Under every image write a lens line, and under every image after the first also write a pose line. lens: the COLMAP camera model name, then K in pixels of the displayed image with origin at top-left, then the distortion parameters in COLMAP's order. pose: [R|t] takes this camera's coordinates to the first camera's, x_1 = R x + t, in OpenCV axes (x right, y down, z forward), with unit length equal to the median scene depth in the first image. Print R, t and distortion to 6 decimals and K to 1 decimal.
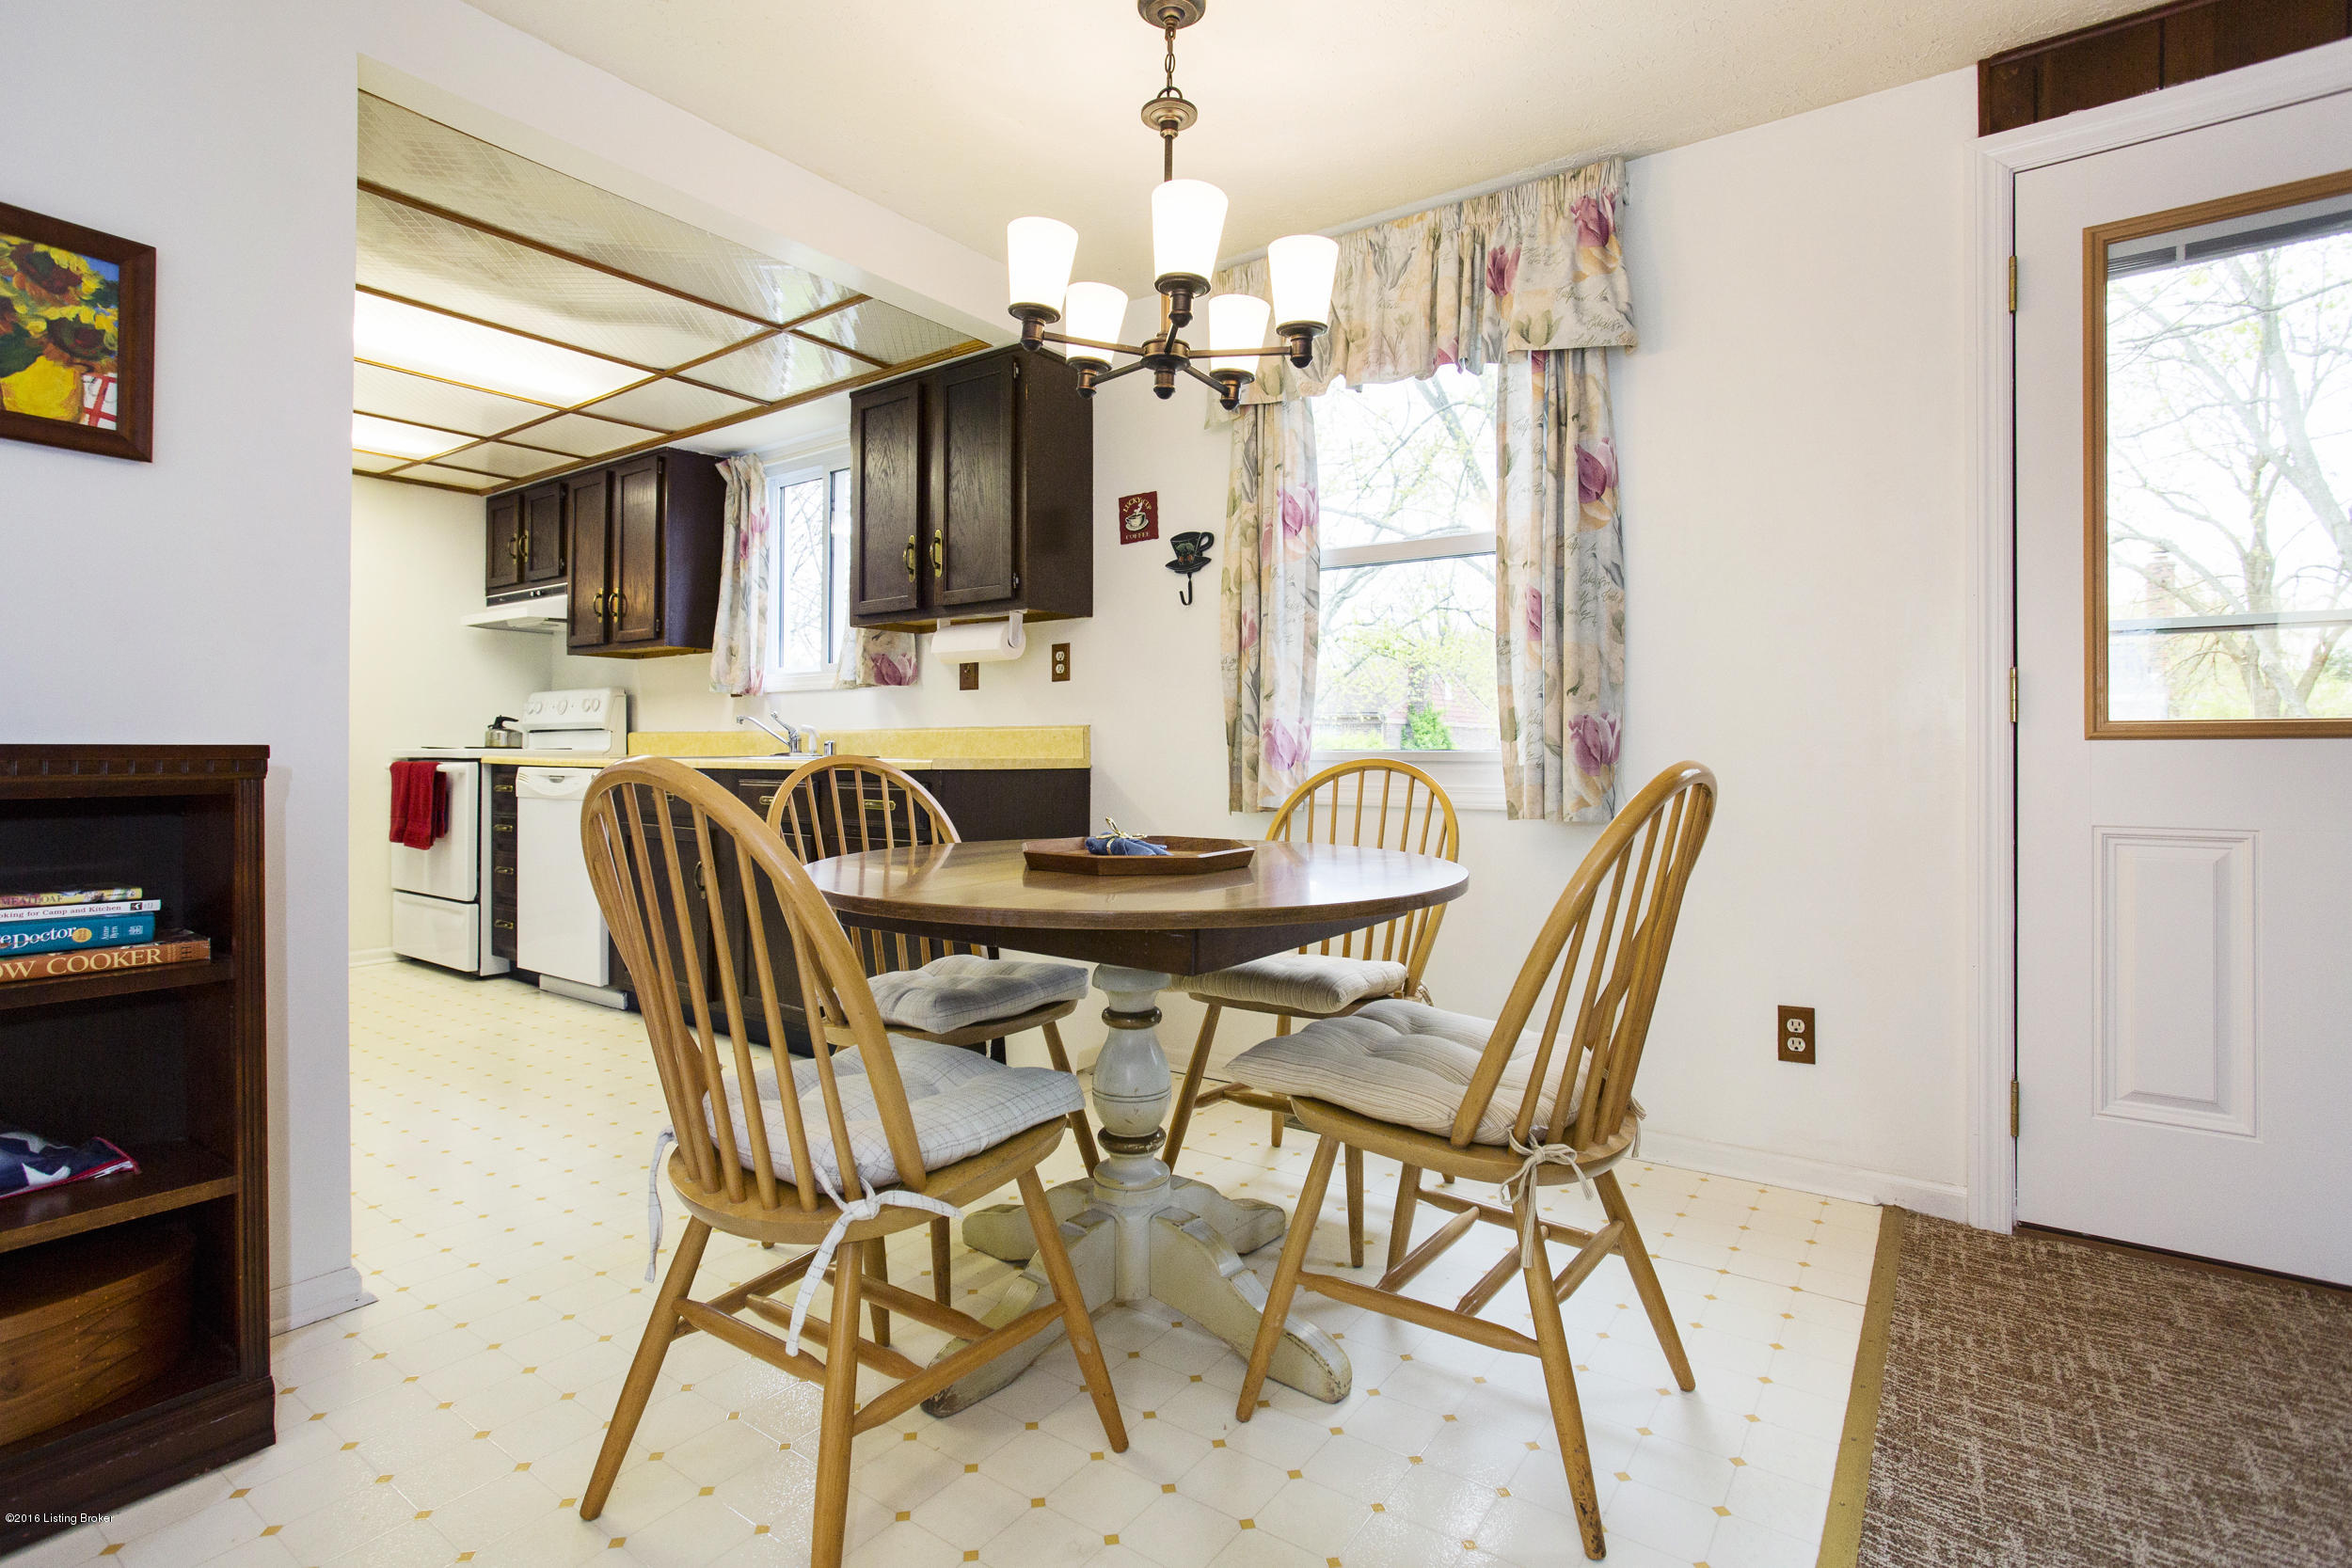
lens RADIAL K [[1140.5, 0, 1139.8], [0, 1140.5, 739.2], [0, 0, 1]] dist [-0.003015, -0.000475]
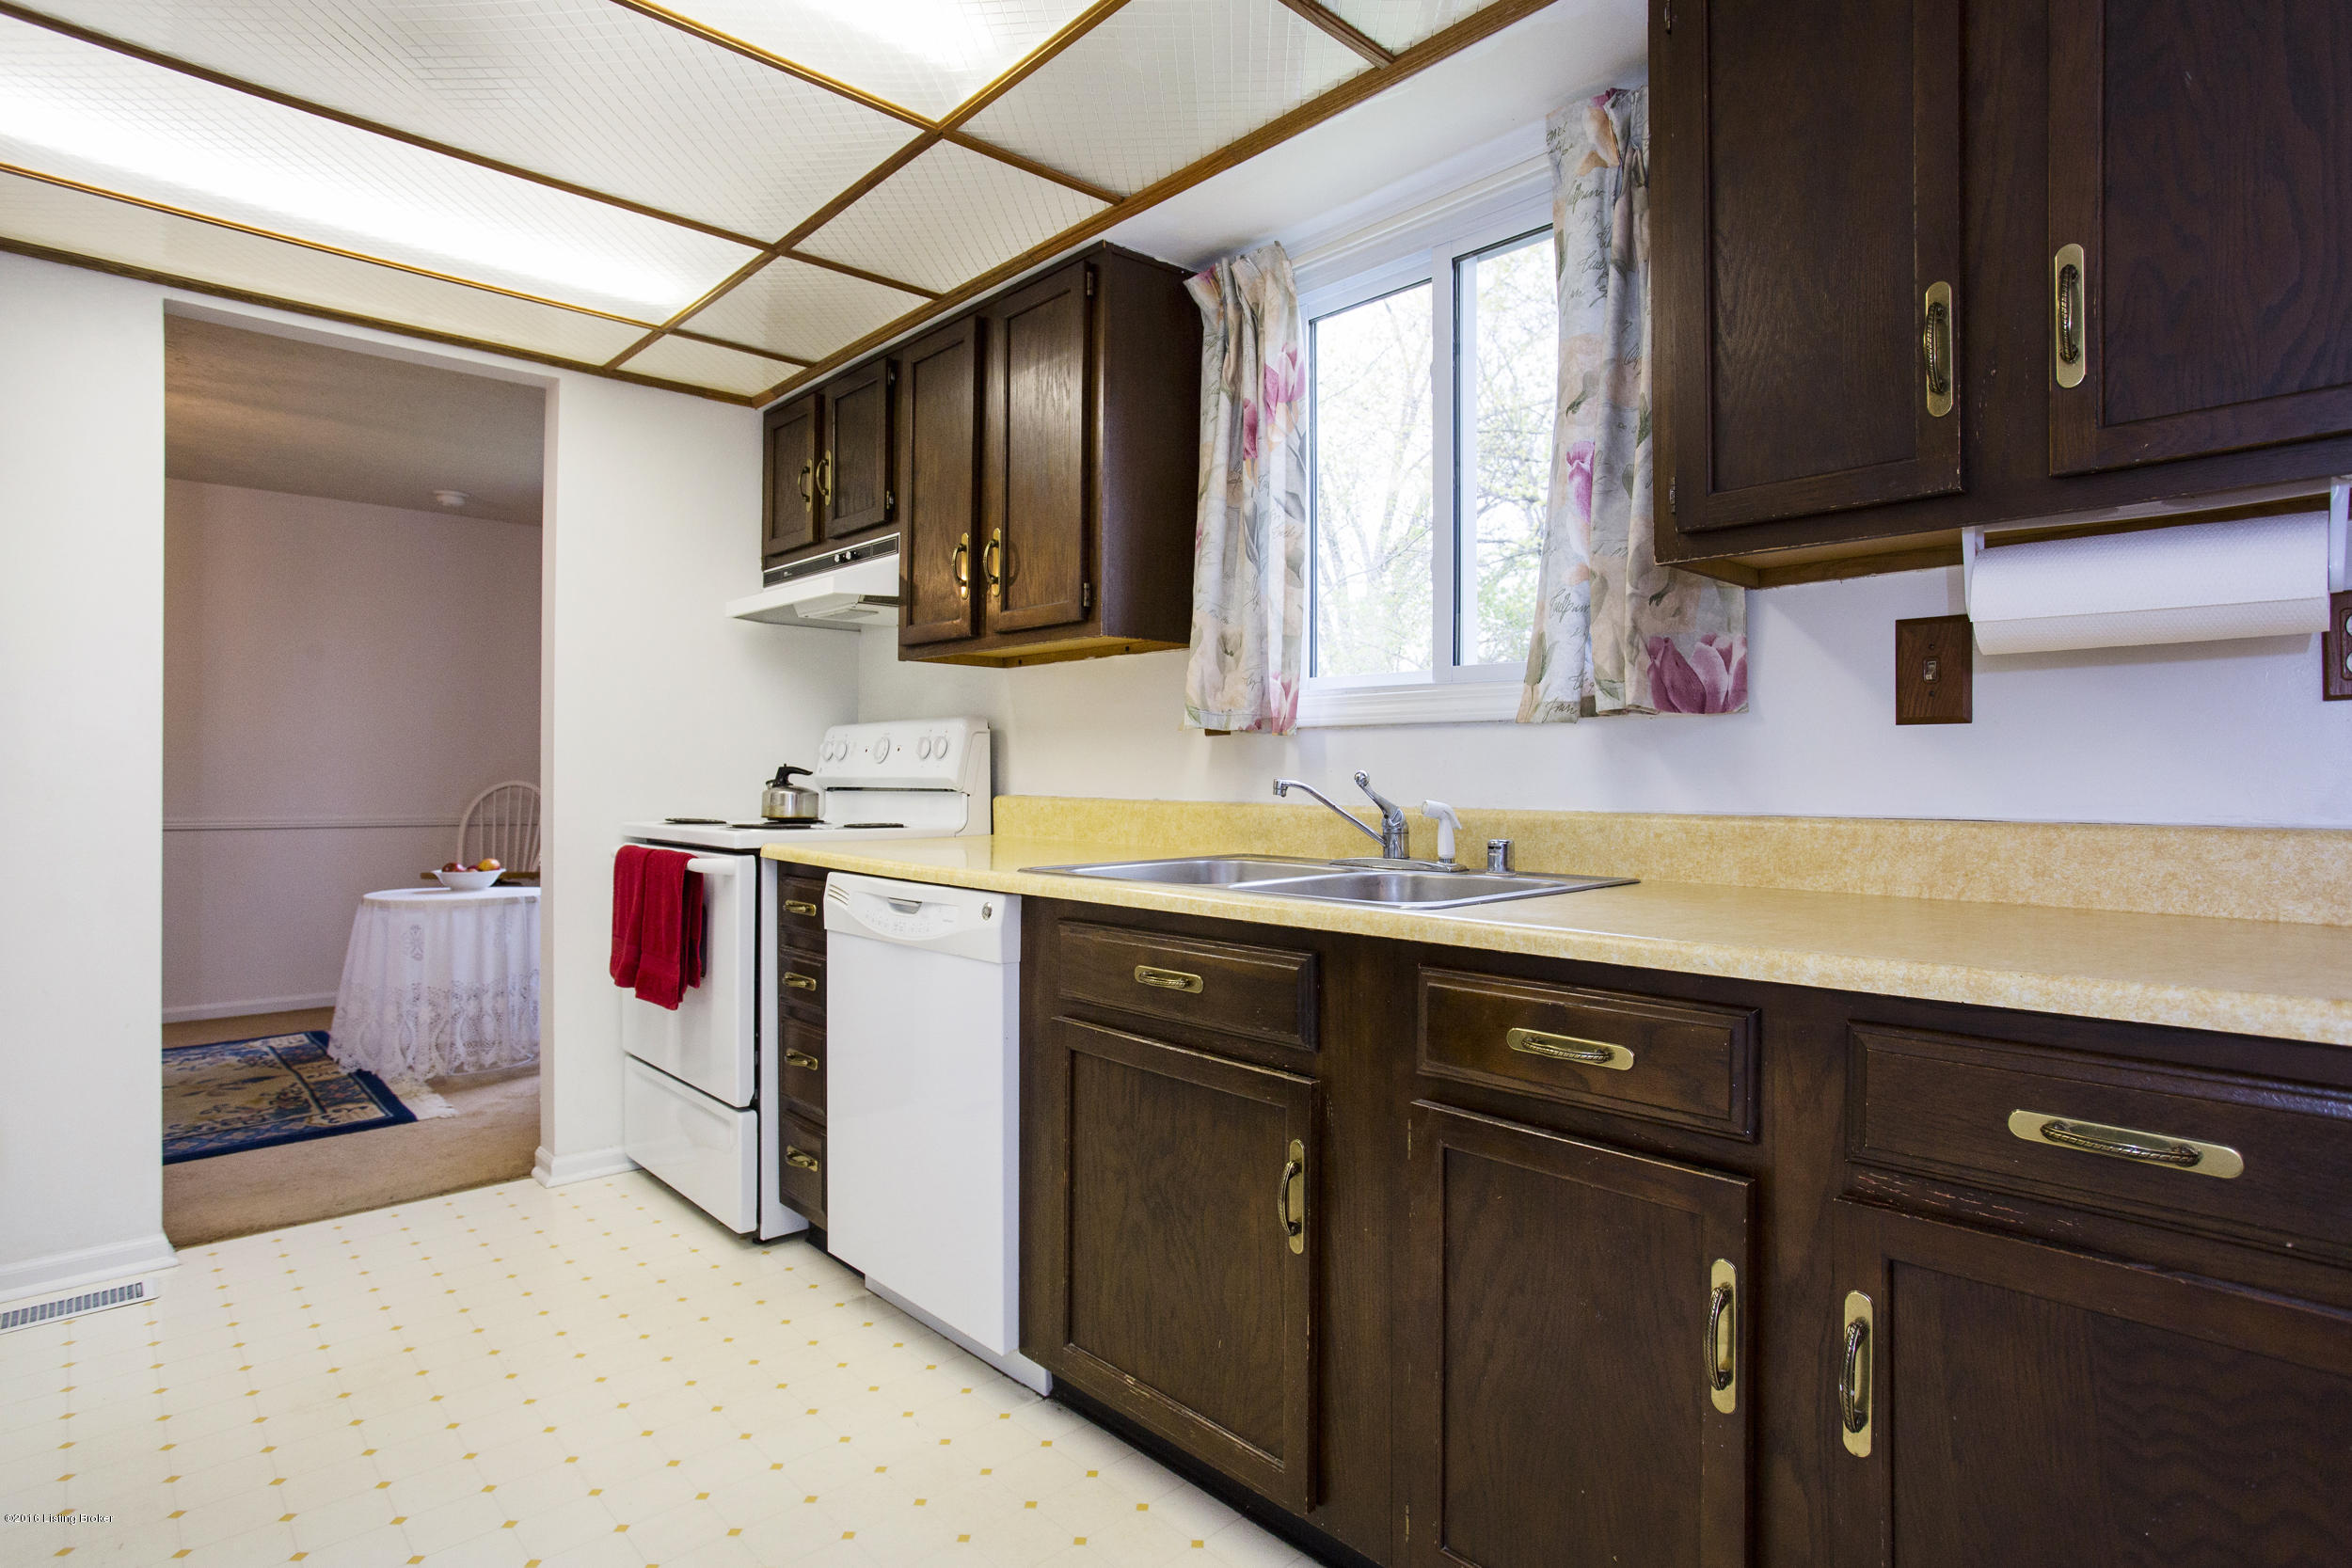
lens RADIAL K [[1216.3, 0, 1177.3], [0, 1216.3, 779.1], [0, 0, 1]] dist [-0.015362, 0.000426]
pose [[0.984153, 0.004499, -0.177267, -0.277410], [-0.002501, 0.999931, 0.011493, -0.023998], [0.177306, -0.010867, 0.984096, 0.460672]]
